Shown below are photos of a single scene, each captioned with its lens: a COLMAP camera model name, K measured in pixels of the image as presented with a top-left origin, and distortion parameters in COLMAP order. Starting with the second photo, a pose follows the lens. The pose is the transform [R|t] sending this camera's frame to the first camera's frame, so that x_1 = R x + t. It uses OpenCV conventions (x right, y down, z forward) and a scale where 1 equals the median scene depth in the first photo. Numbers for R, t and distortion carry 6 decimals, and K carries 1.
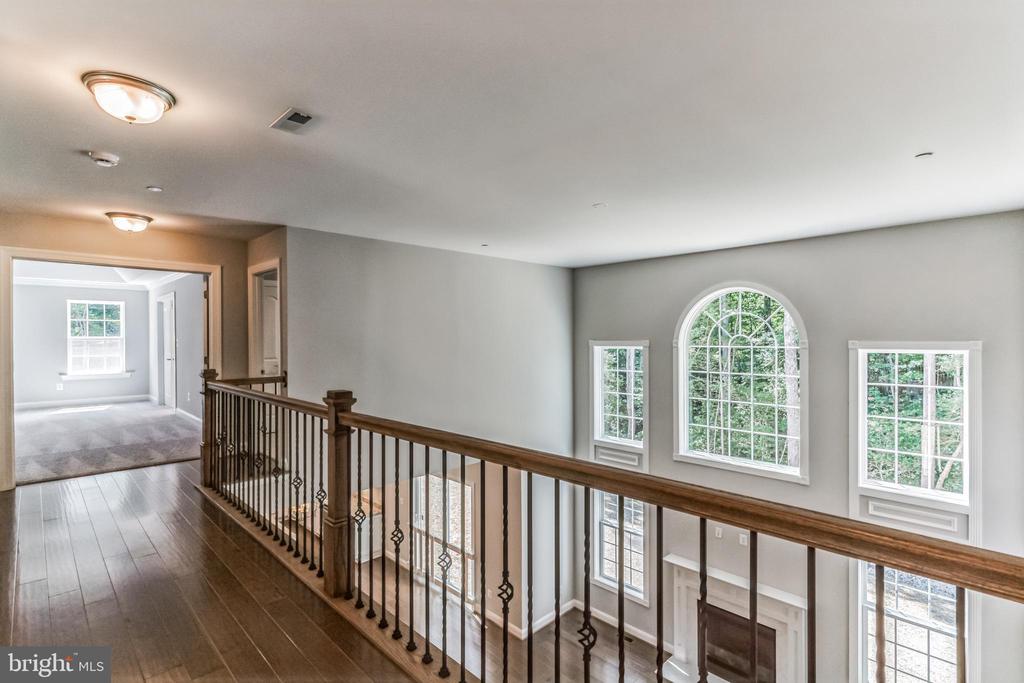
lens RADIAL K [[492.3, 0, 511.6], [0, 492.3, 341.5], [0, 0, 1]] dist [-0.000089, 0.000265]
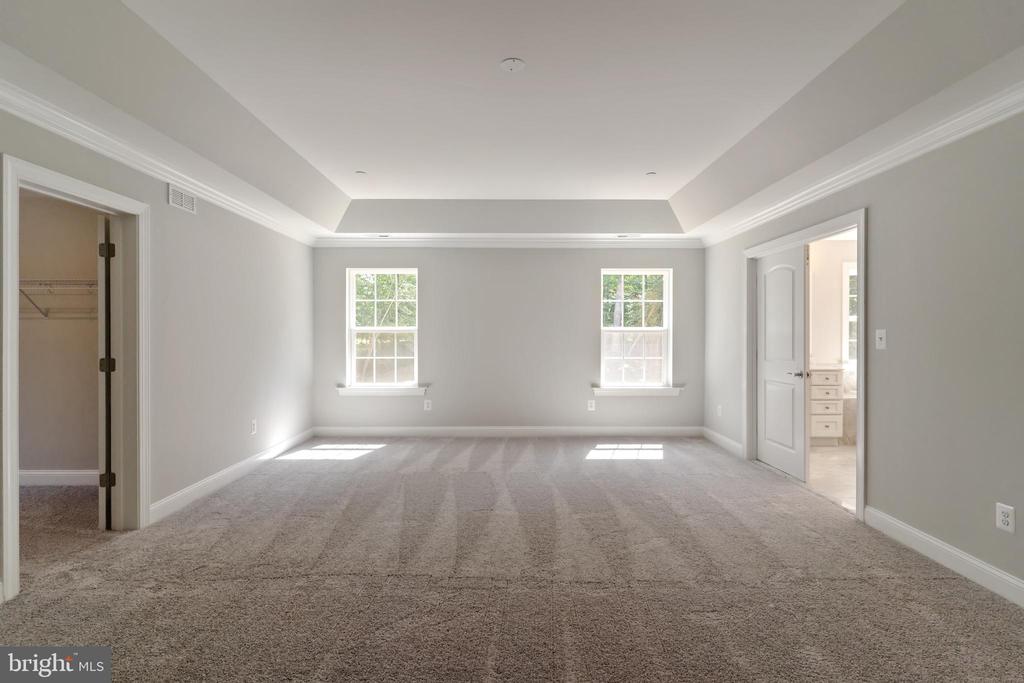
lens RADIAL K [[492.3, 0, 511.8], [0, 492.3, 335.6], [0, 0, 1]] dist [-0.000089, 0.000265]
pose [[0.725159, 0.008837, -0.688524, -0.531032], [-0.003421, 0.999952, 0.009231, -0.004138], [0.688573, -0.004339, 0.725154, 0.446907]]
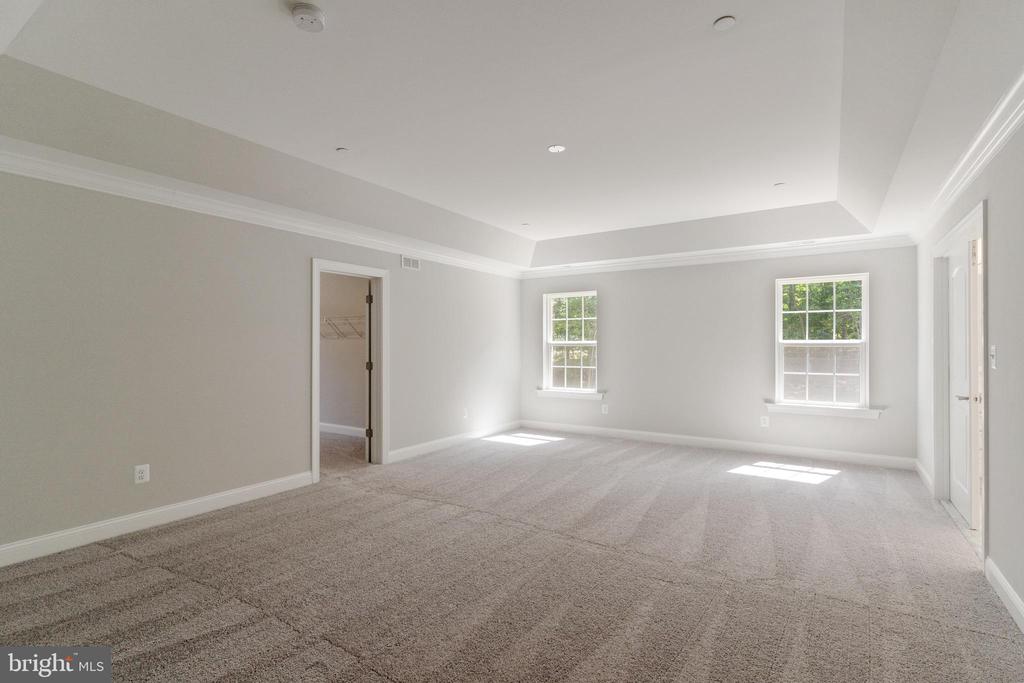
lens RADIAL K [[492.3, 0, 506.8], [0, 492.3, 343.8], [0, 0, 1]] dist [-0.000089, 0.000265]
pose [[0.216449, 0.004181, -0.976285, -0.371009], [0.001131, 0.999989, 0.004534, -0.008409], [0.976293, -0.002086, 0.216442, 0.529649]]
